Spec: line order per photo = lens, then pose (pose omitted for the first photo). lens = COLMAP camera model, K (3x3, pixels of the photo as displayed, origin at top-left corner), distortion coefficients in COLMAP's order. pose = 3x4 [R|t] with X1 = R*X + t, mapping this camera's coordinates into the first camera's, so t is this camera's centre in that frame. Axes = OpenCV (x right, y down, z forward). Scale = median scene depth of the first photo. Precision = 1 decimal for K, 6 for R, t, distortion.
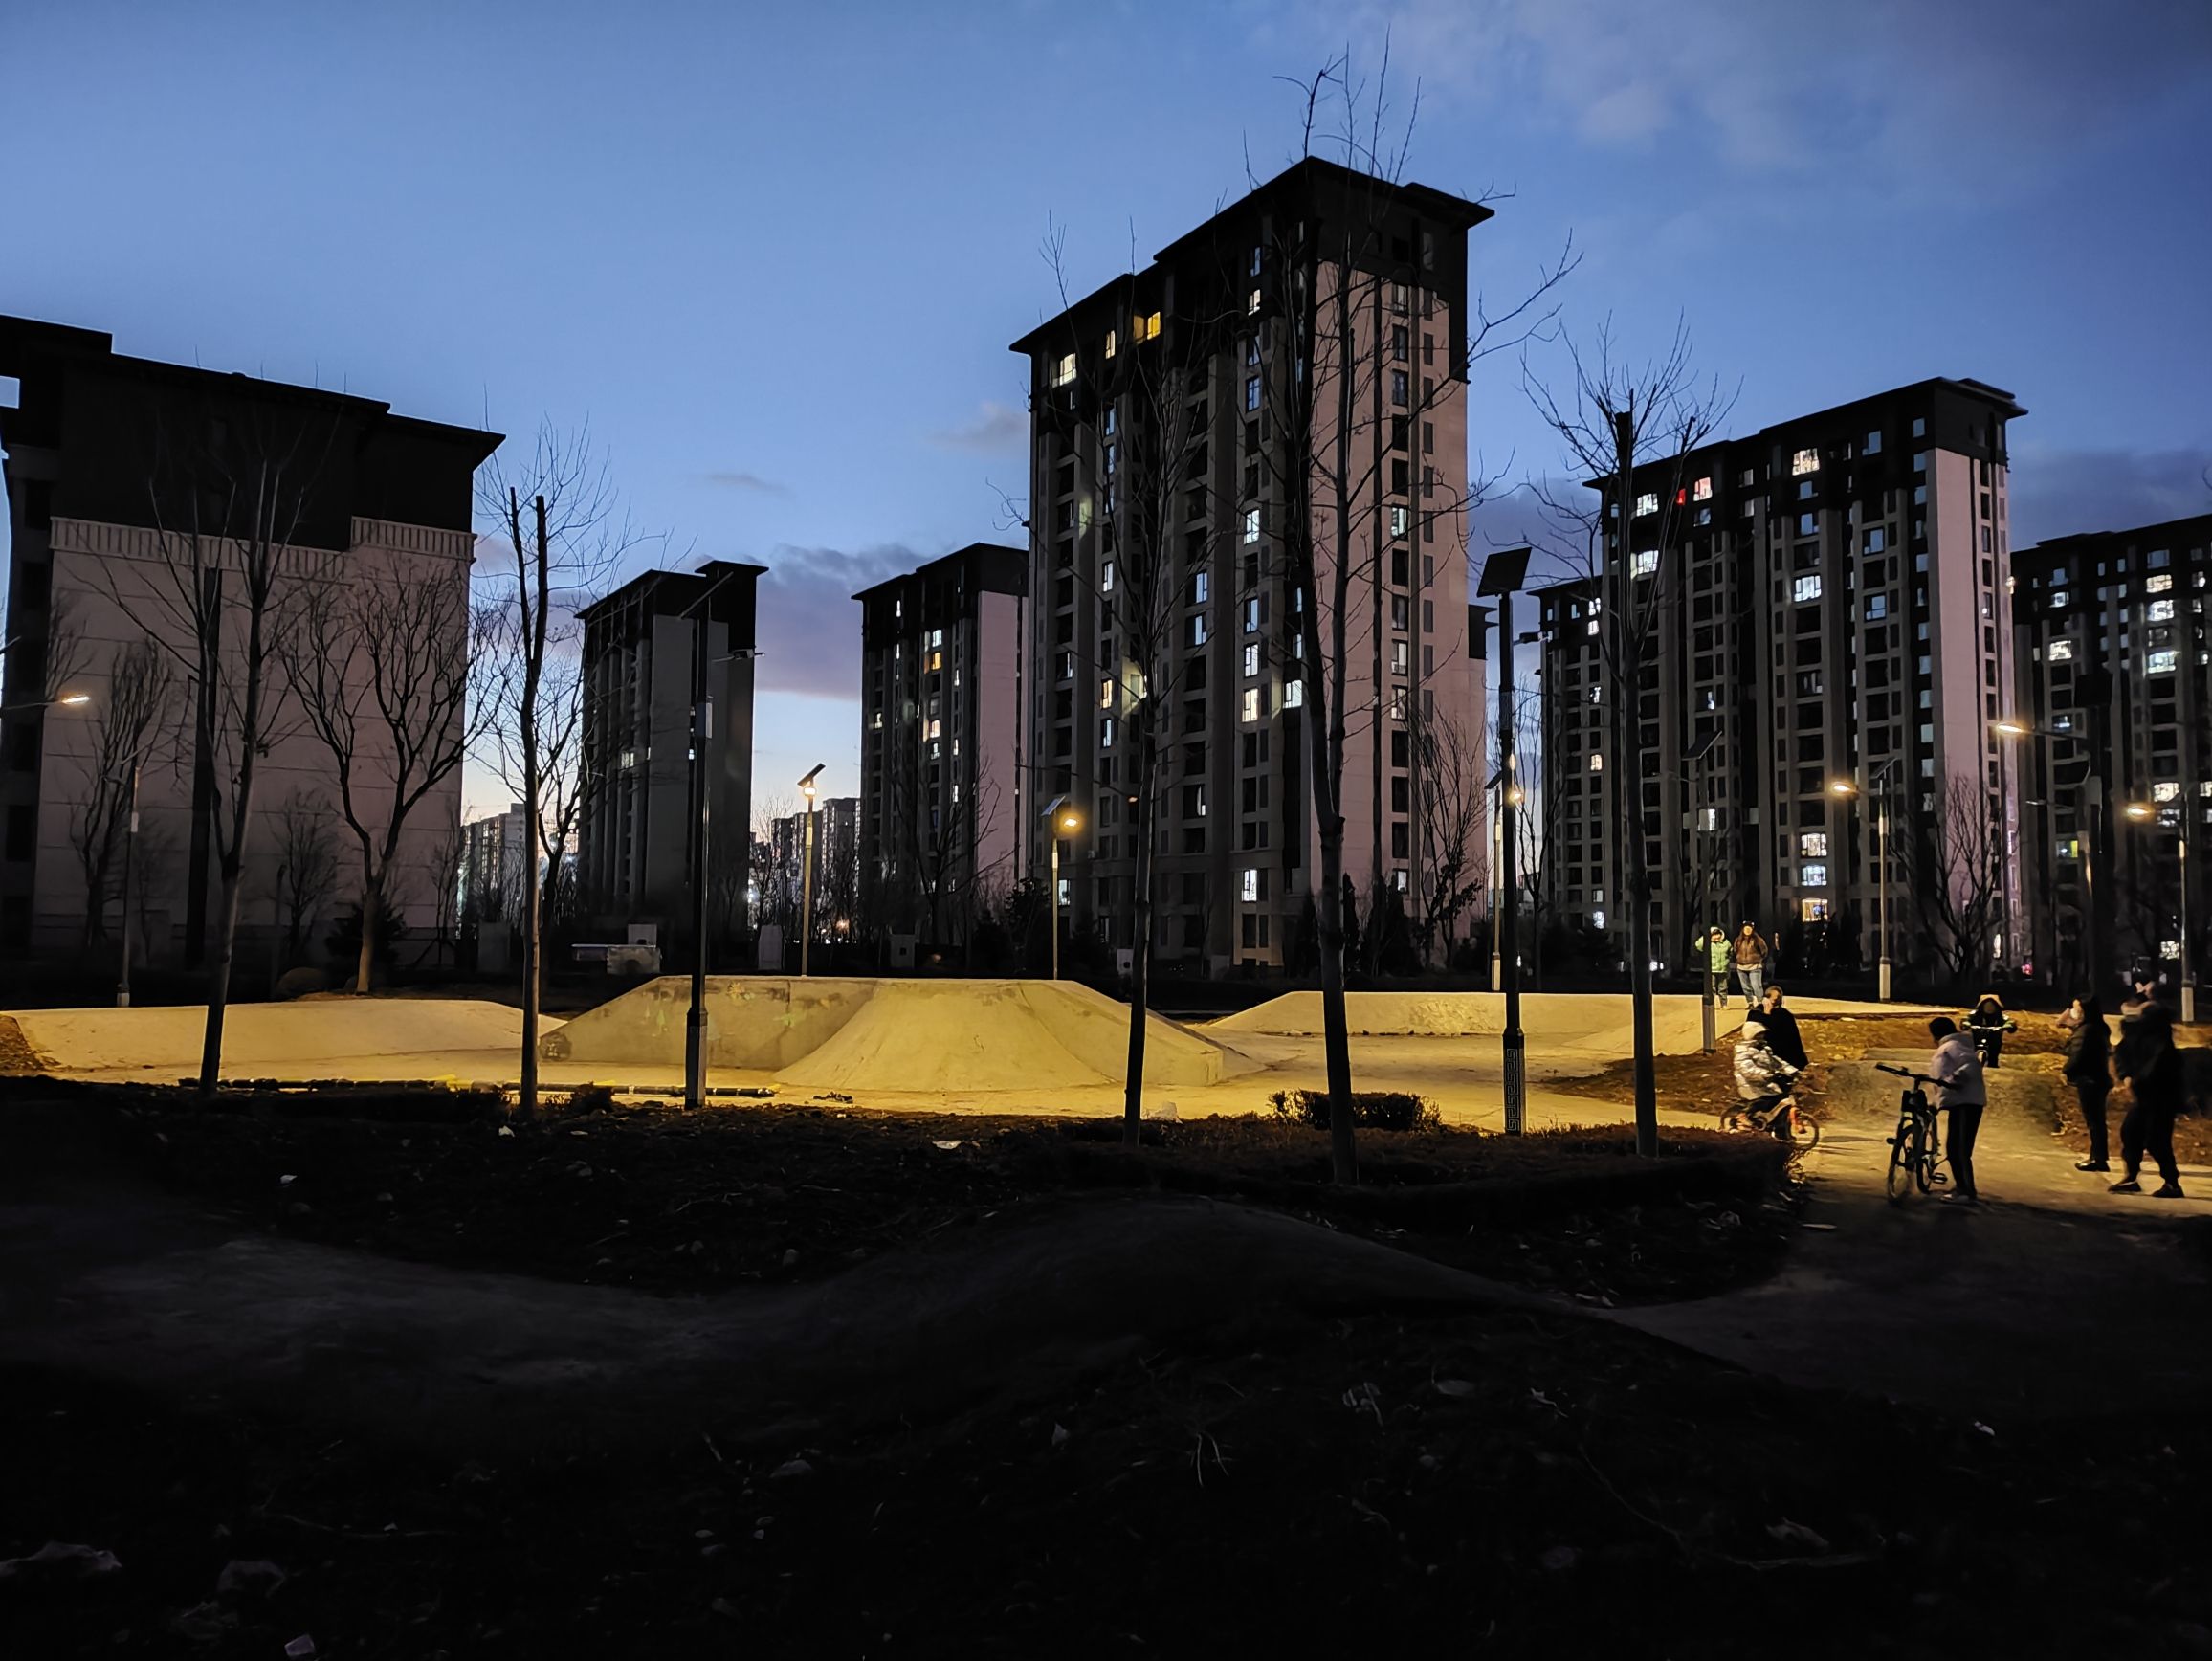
lens RADIAL K [[1639.2, 0, 1082.1], [0, 1639.2, 832.3], [0, 0, 1]] dist [0.071498, -0.075908]
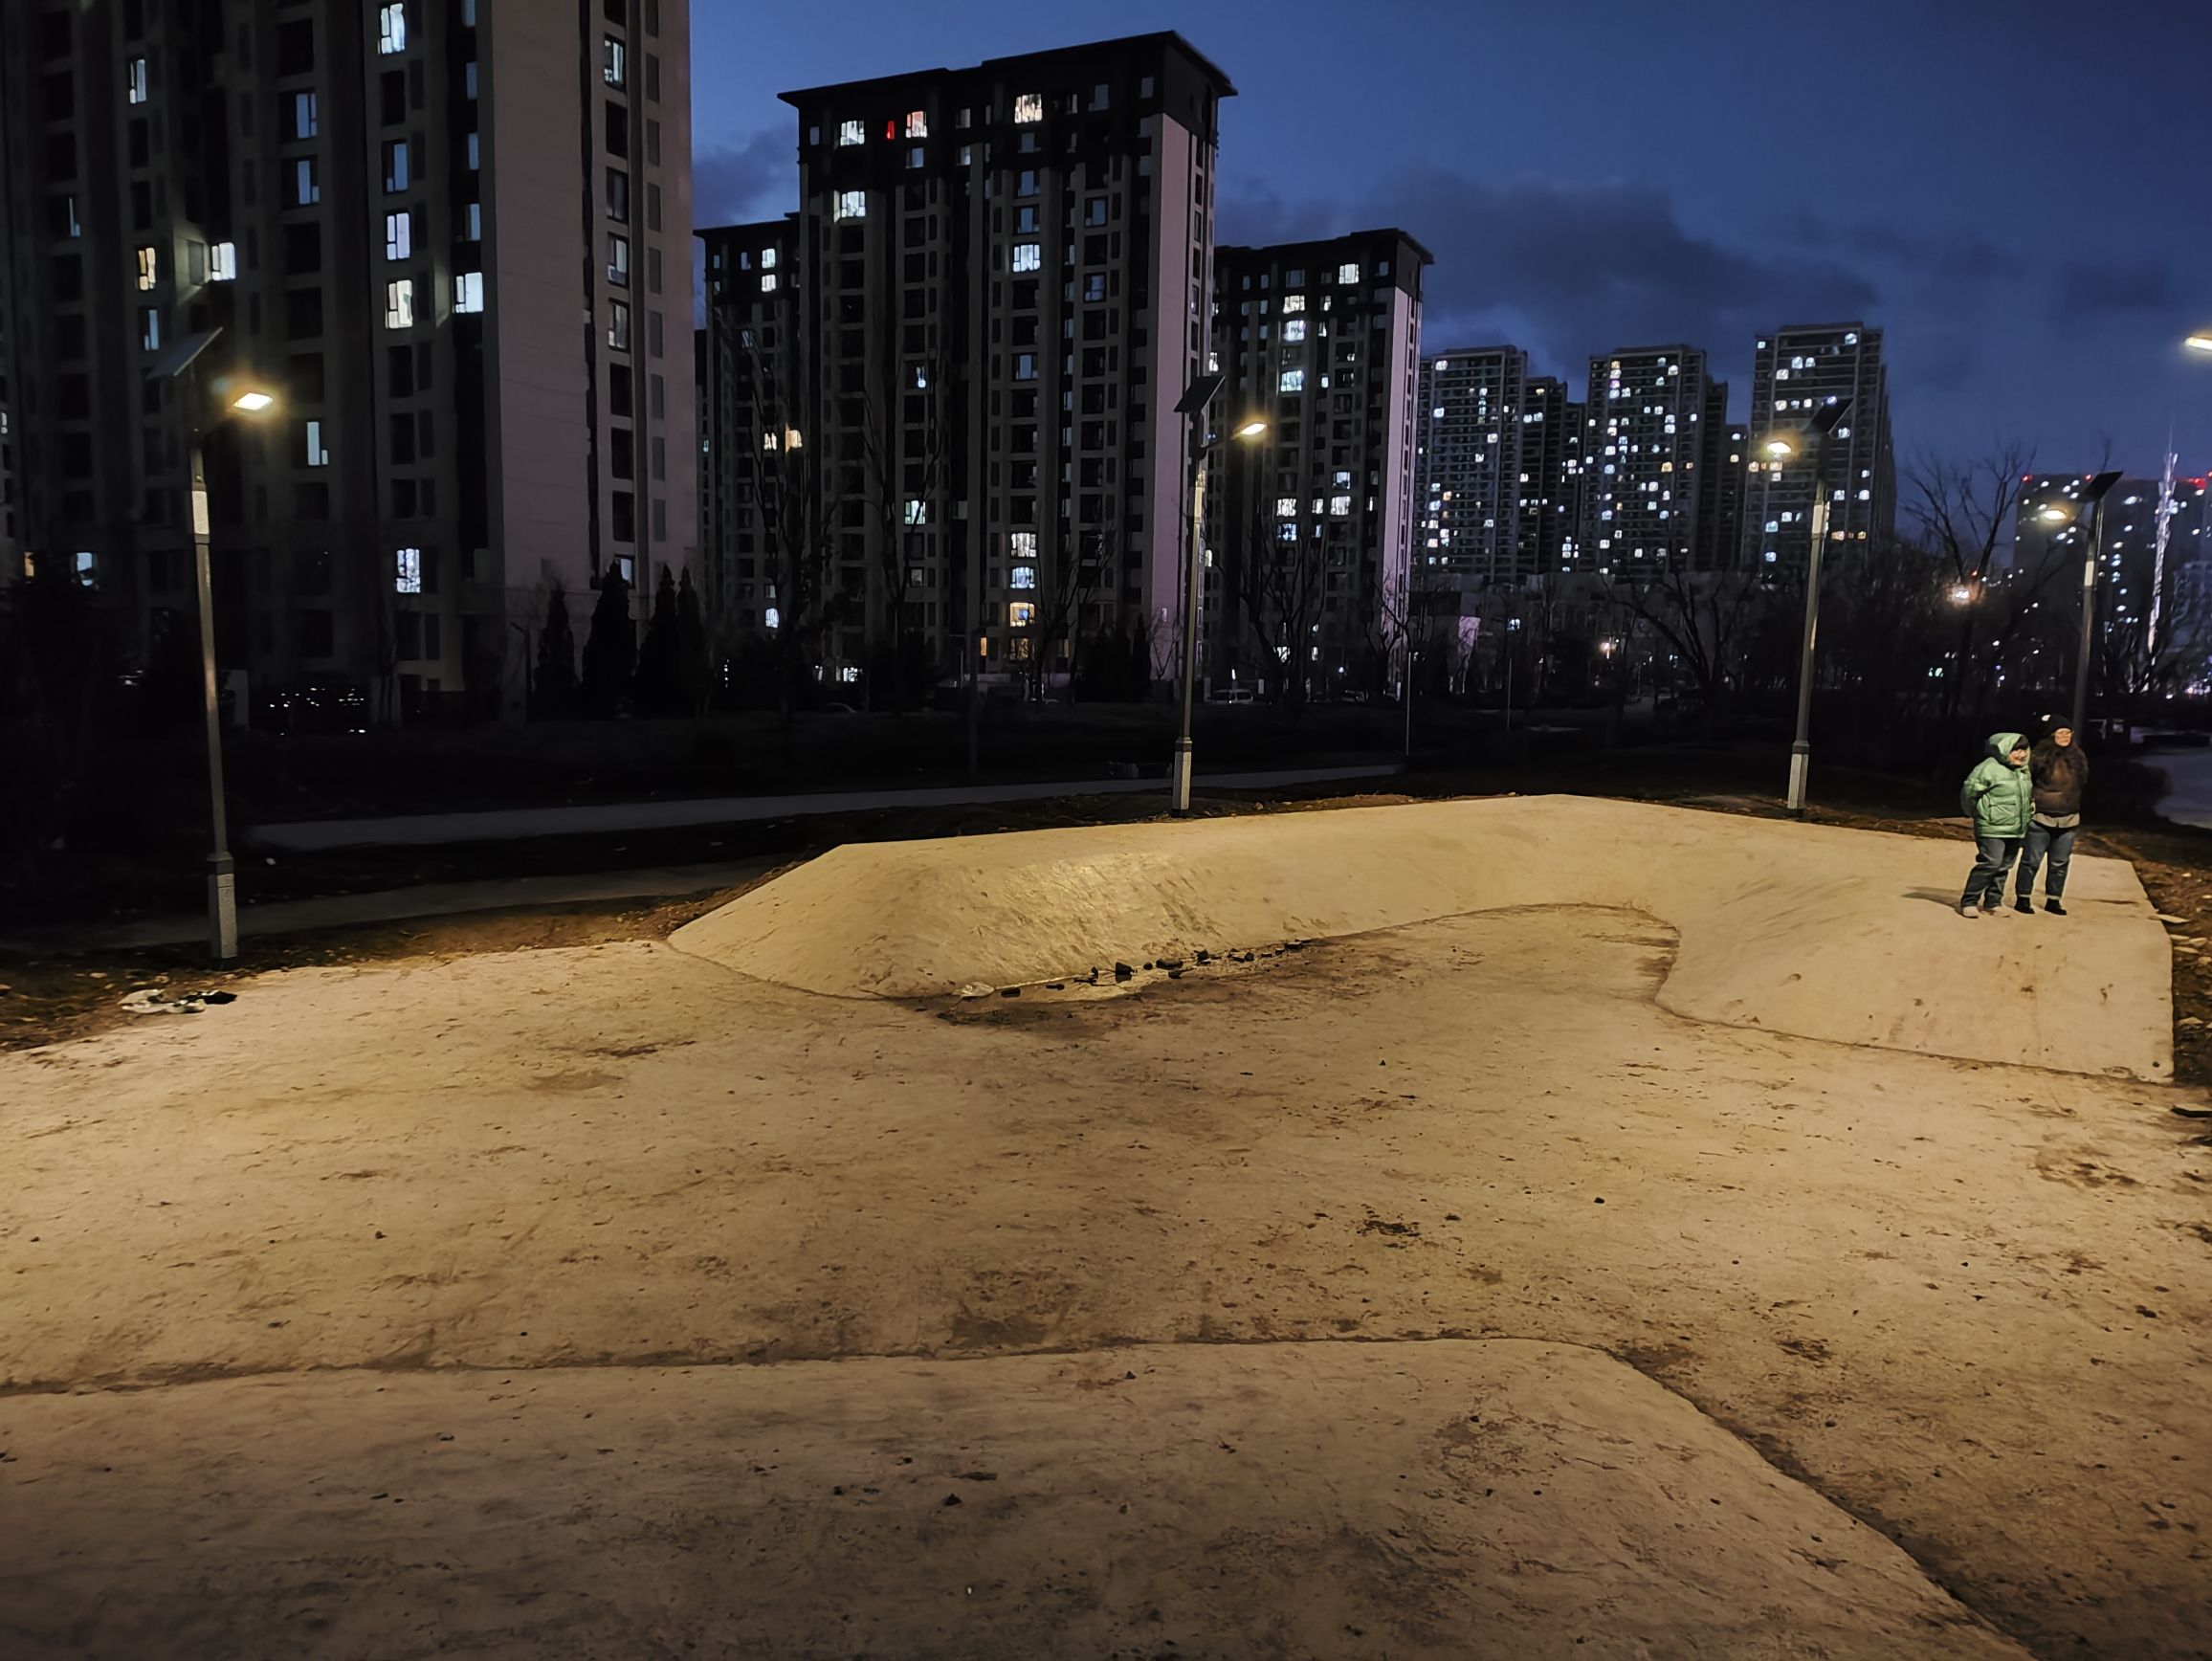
lens RADIAL K [[1639.2, 0, 1100.4], [0, 1639.2, 823.0], [0, 0, 1]] dist [0.071498, -0.075908]
pose [[0.854581, -0.047587, 0.517134, -0.011790], [-0.046992, 0.984621, 0.168263, 0.004026], [-0.517188, -0.168095, 0.839202, 0.166811]]
